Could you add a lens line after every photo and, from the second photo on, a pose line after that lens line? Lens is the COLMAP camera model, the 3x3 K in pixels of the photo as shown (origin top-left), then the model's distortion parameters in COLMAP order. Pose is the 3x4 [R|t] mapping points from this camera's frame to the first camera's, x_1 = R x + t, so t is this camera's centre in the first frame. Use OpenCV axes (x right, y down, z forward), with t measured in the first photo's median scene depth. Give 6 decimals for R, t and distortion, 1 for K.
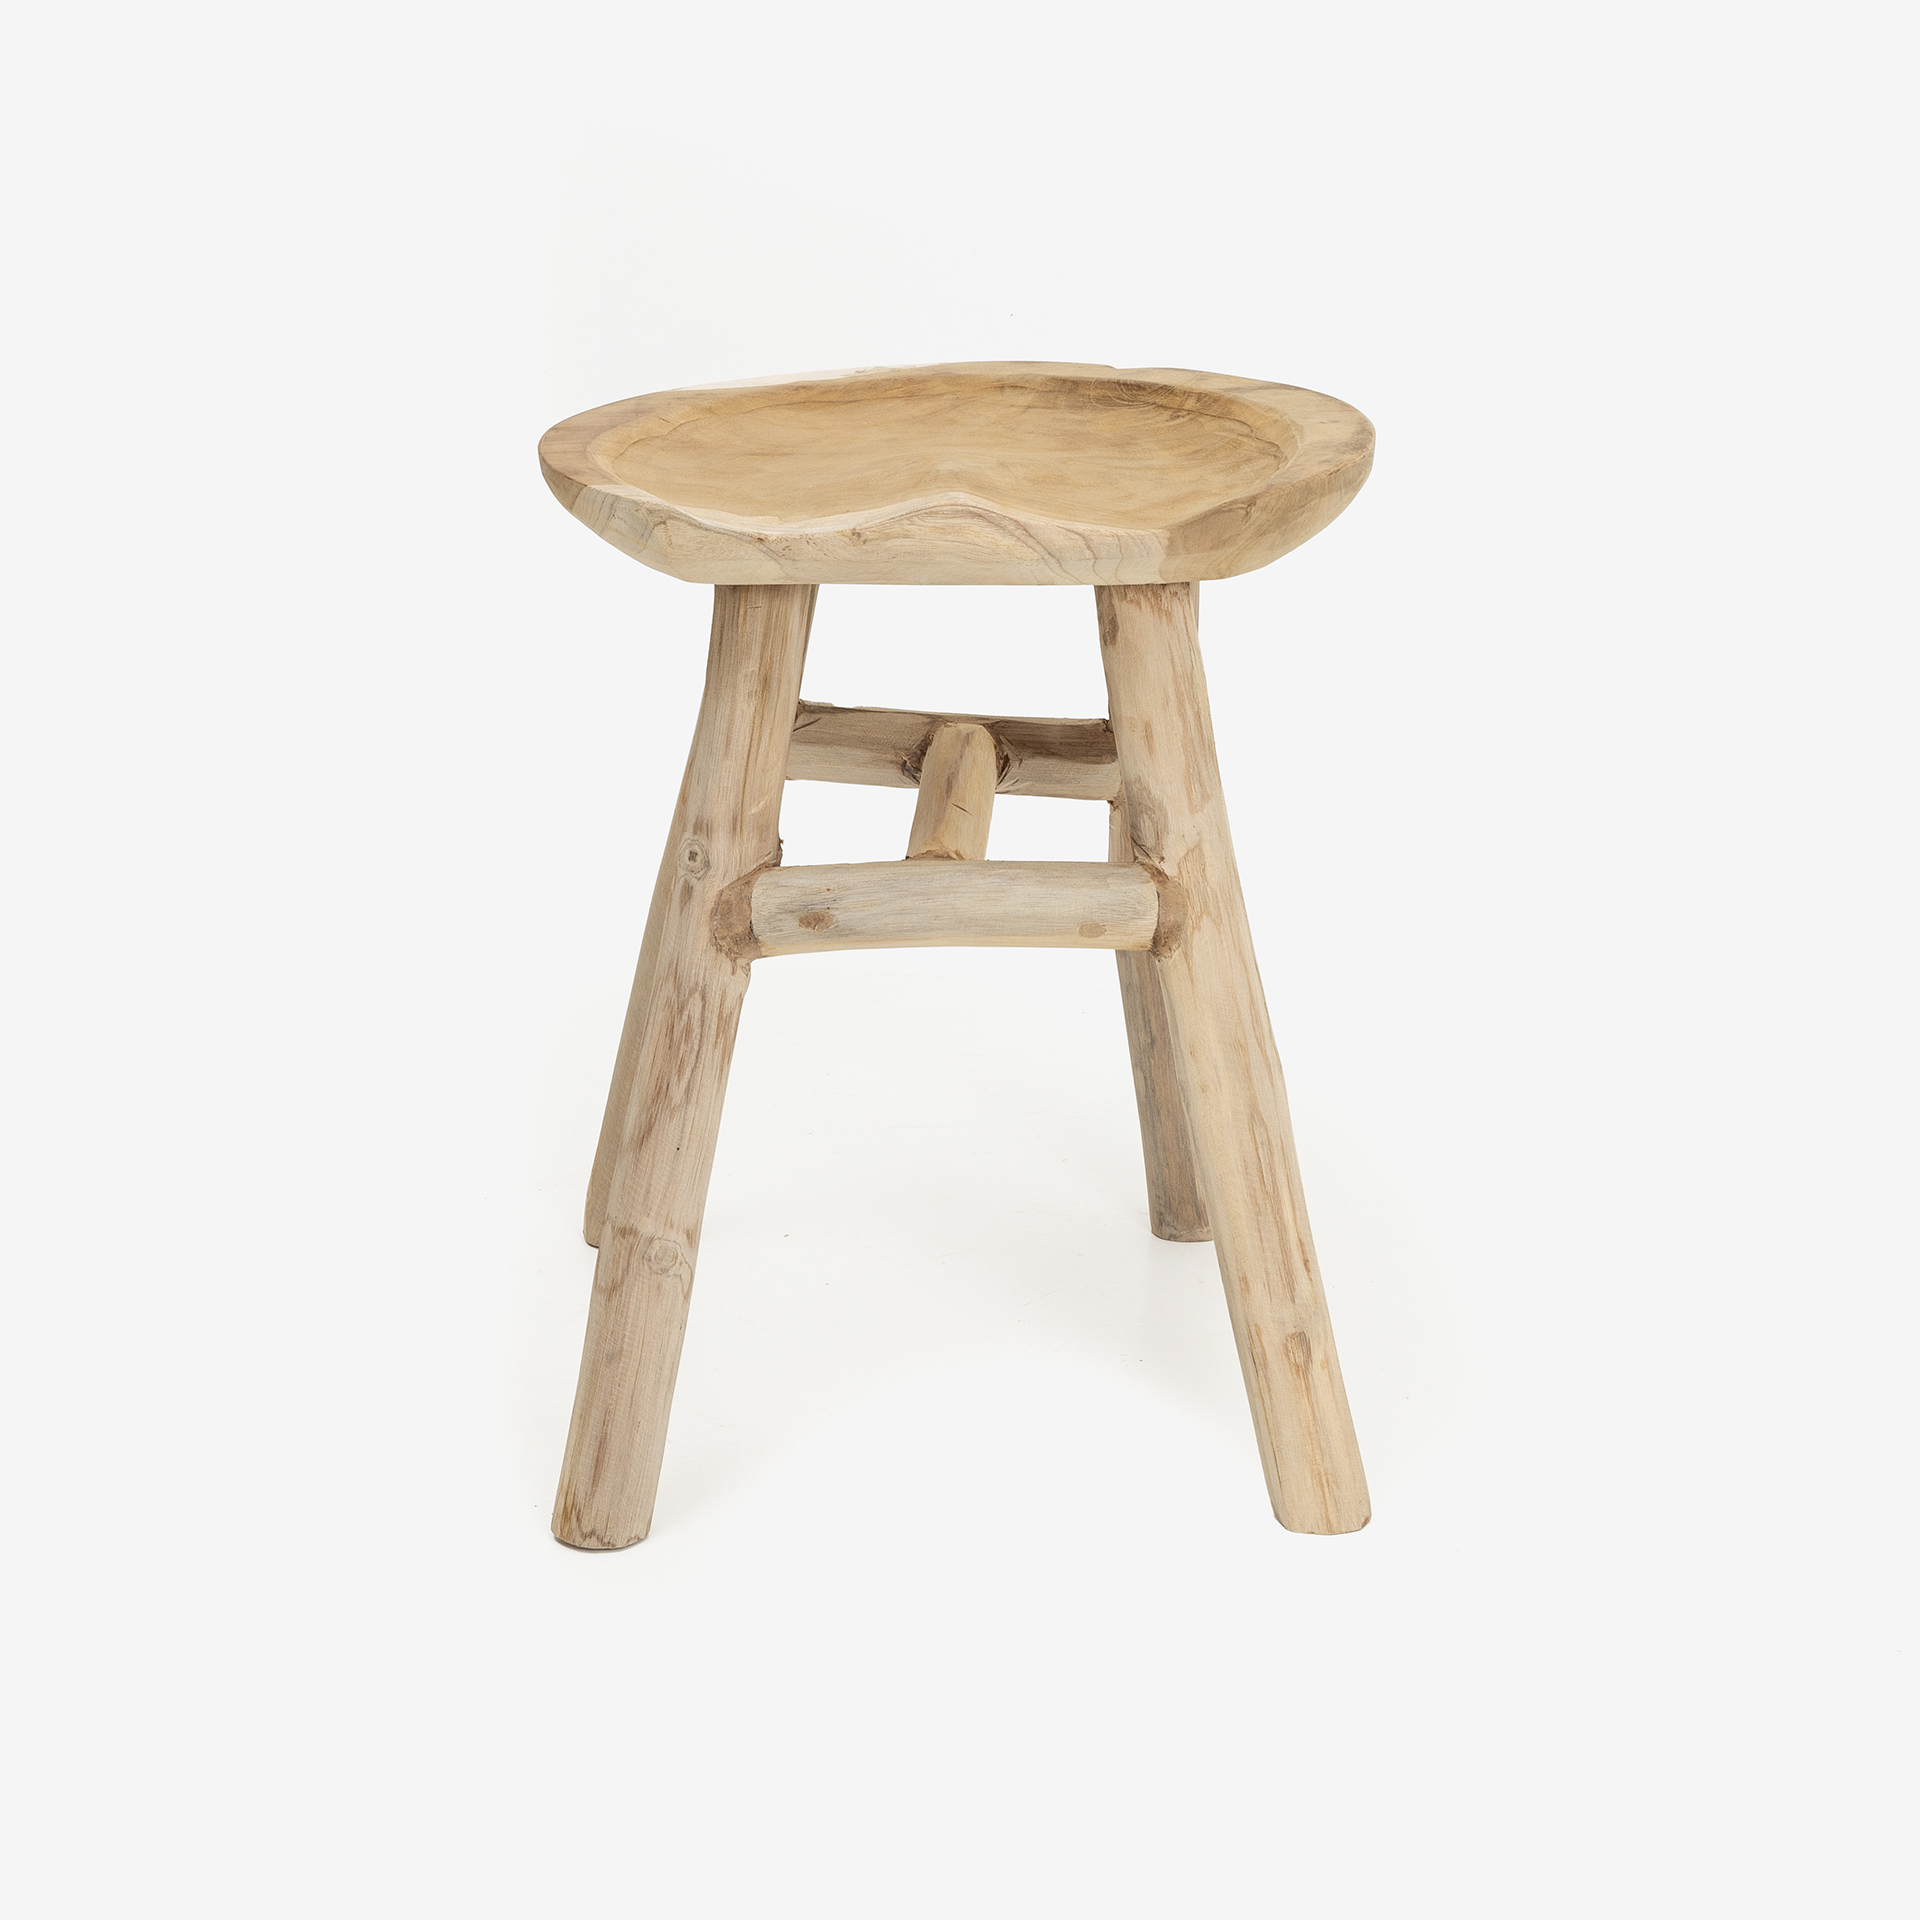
lens RADIAL K [[4971.0, 0, 960.0], [0, 4971.0, 960.0], [0, 0, 1]] dist [-0.030405, -0.125194]
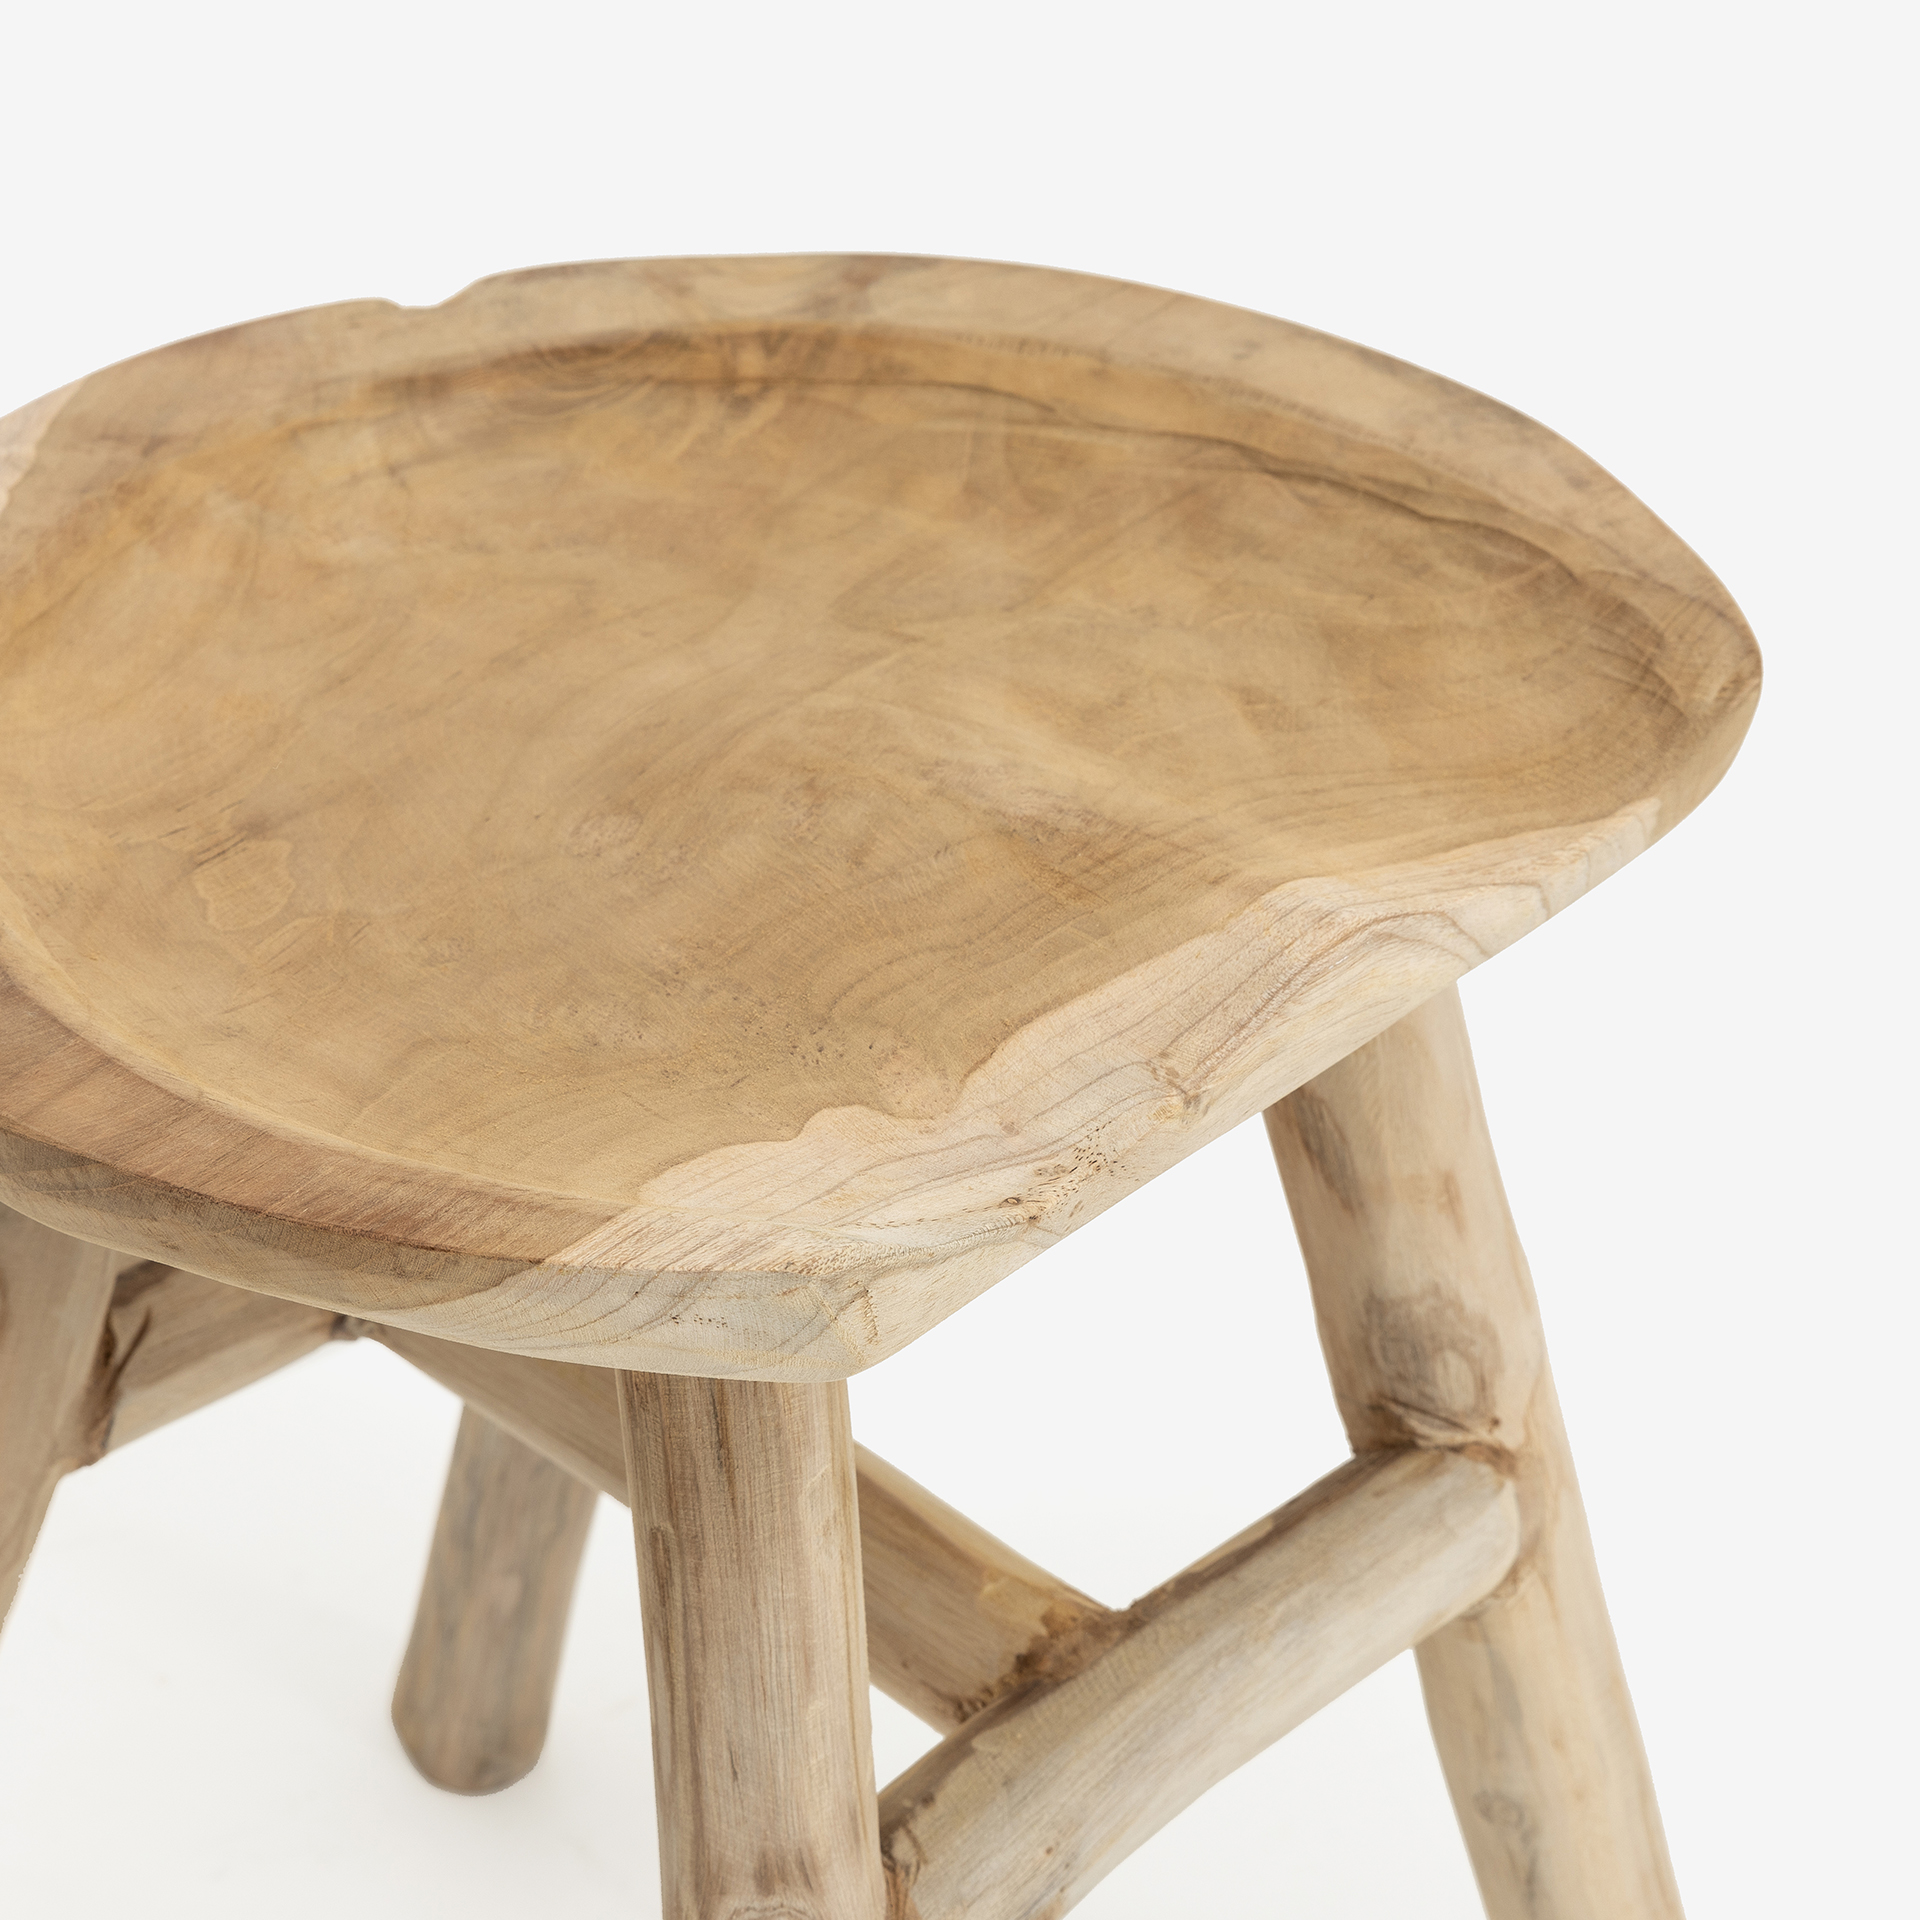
lens RADIAL K [[4496.8, 0, 773.9], [0, 4496.8, 1137.5], [0, 0, 1]] dist [0.113259, 0.162024]
pose [[0.652239, -0.415902, 0.633727, -0.255004], [0.218978, 0.903773, 0.367754, -0.211212], [-0.725695, -0.101091, 0.680550, 0.763090]]
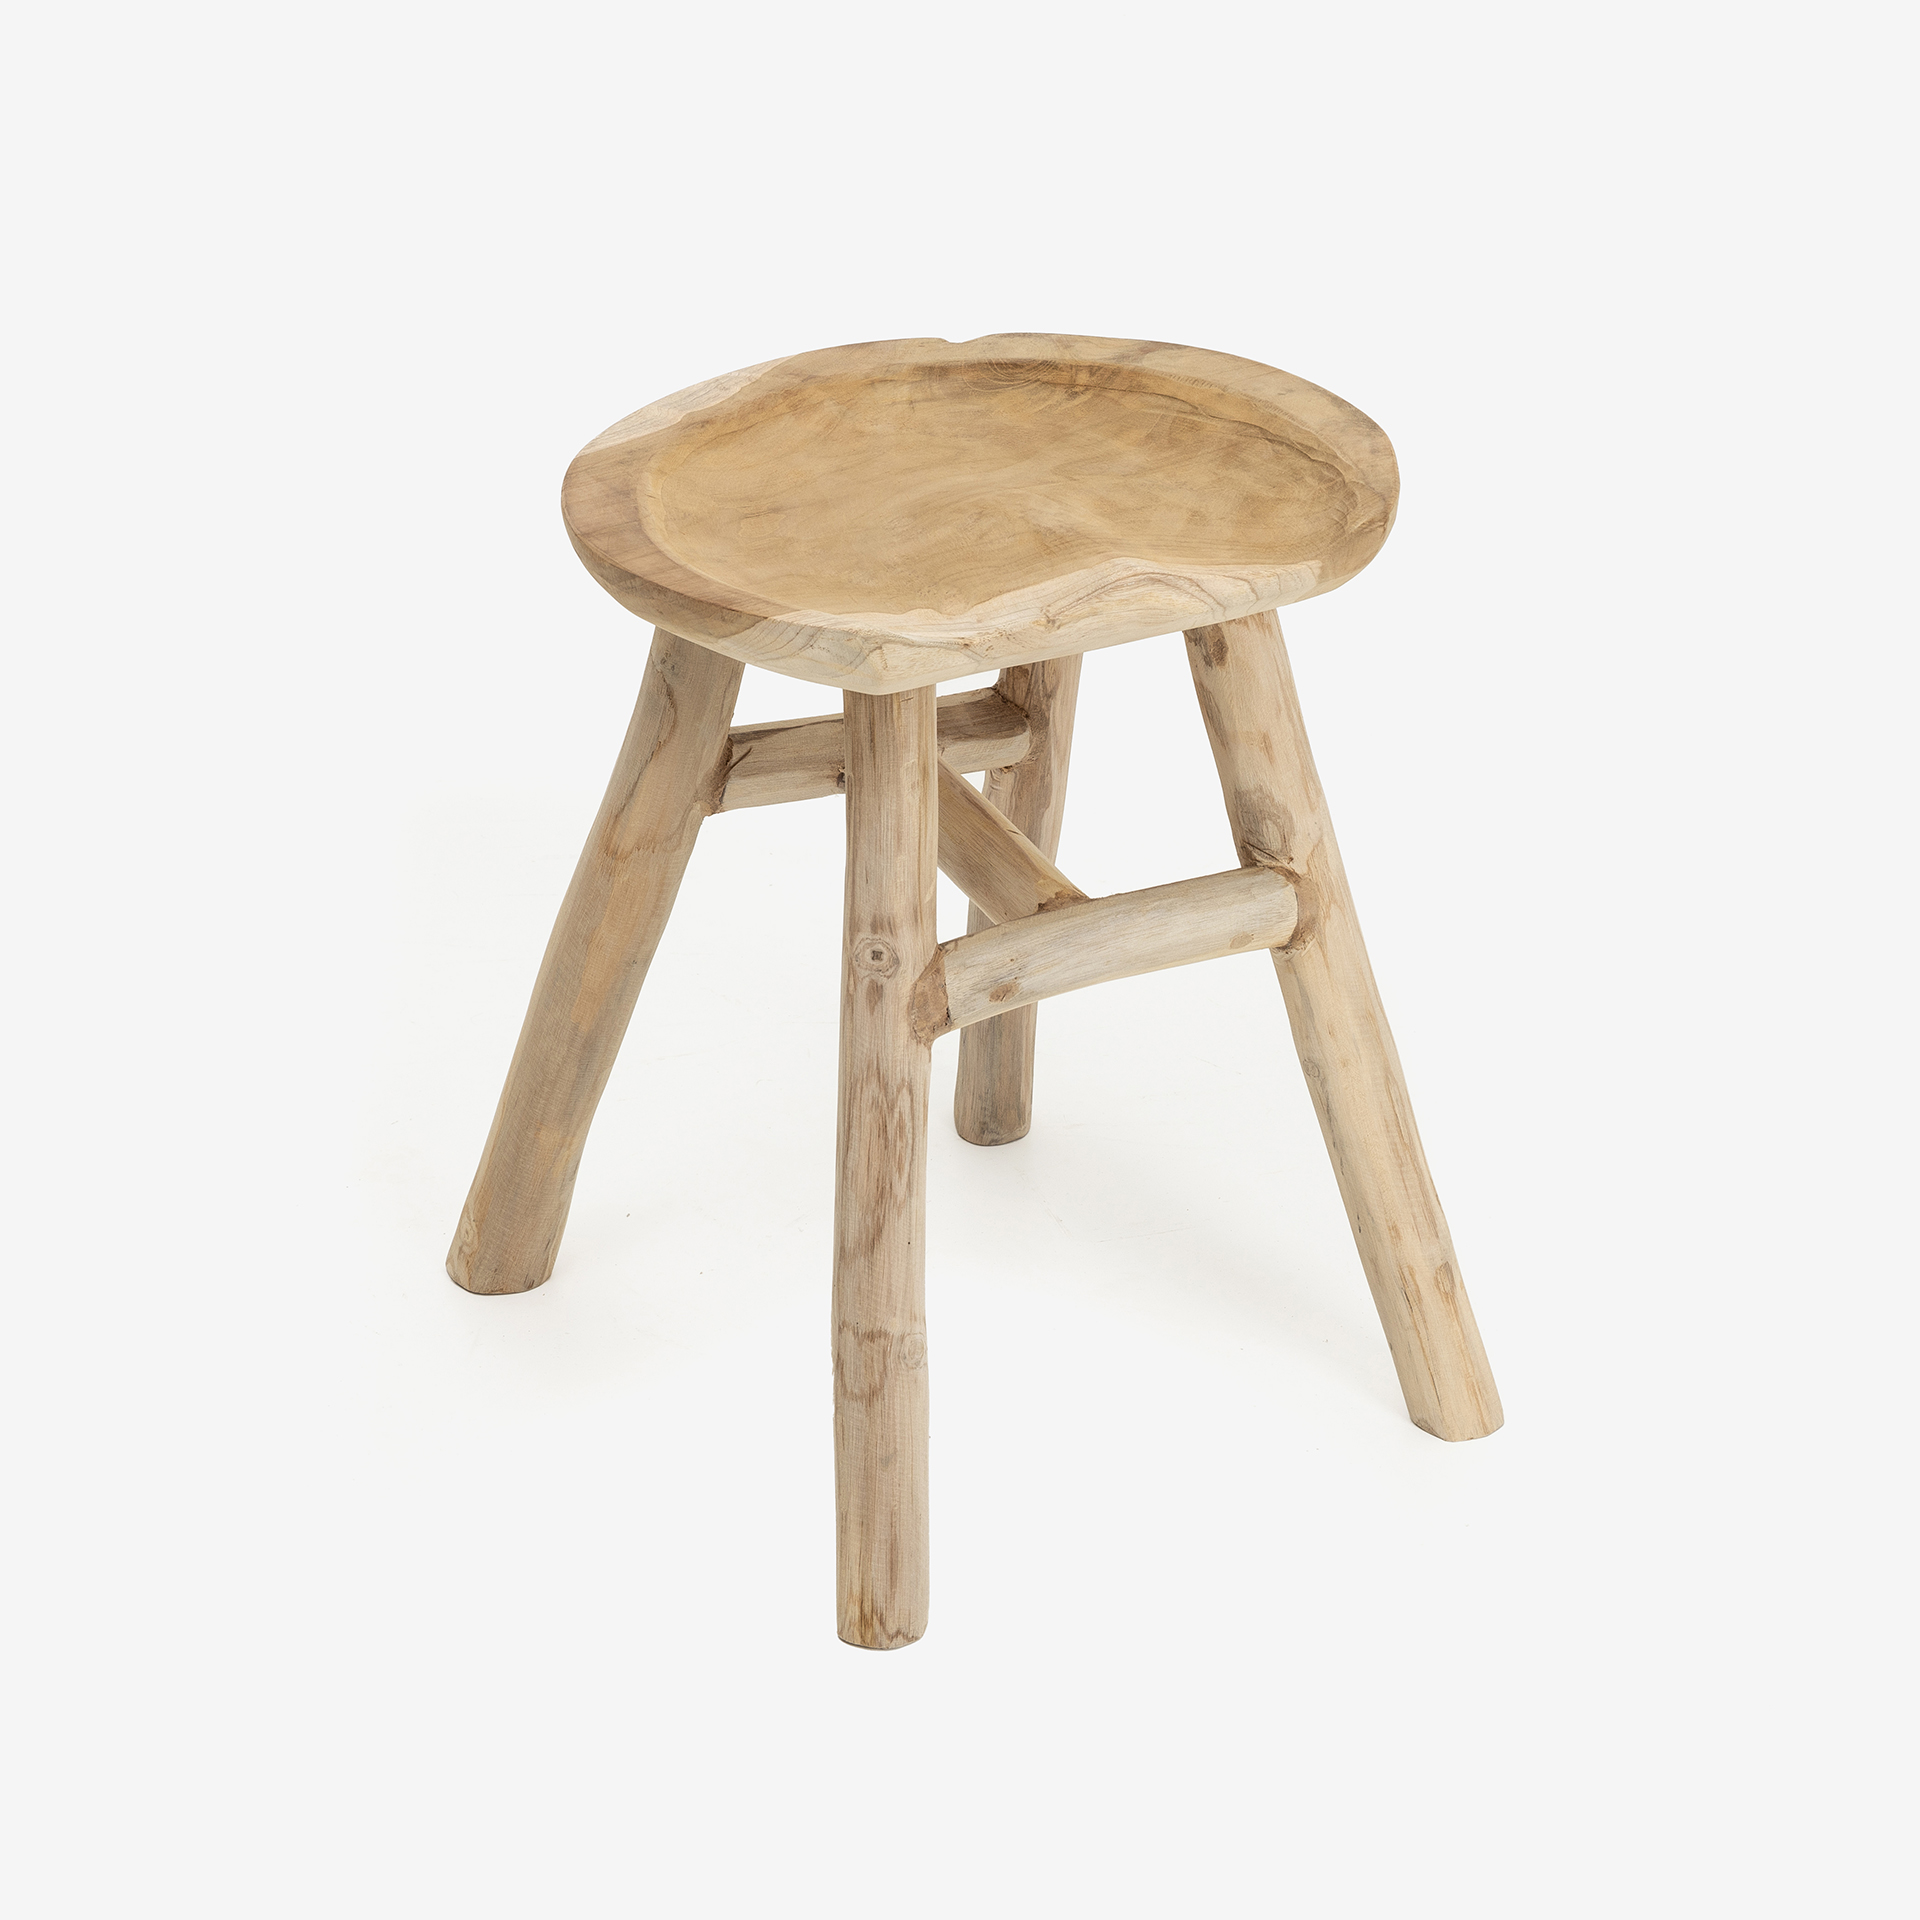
lens RADIAL K [[4991.9, 0, 960.0], [0, 4991.9, 960.0], [0, 0, 1]] dist [0.032898, 0.074411]
pose [[0.868726, -0.223467, 0.442016, -0.479020], [0.154970, 0.970260, 0.185954, -0.202331], [-0.470425, -0.093043, 0.877521, 0.120763]]
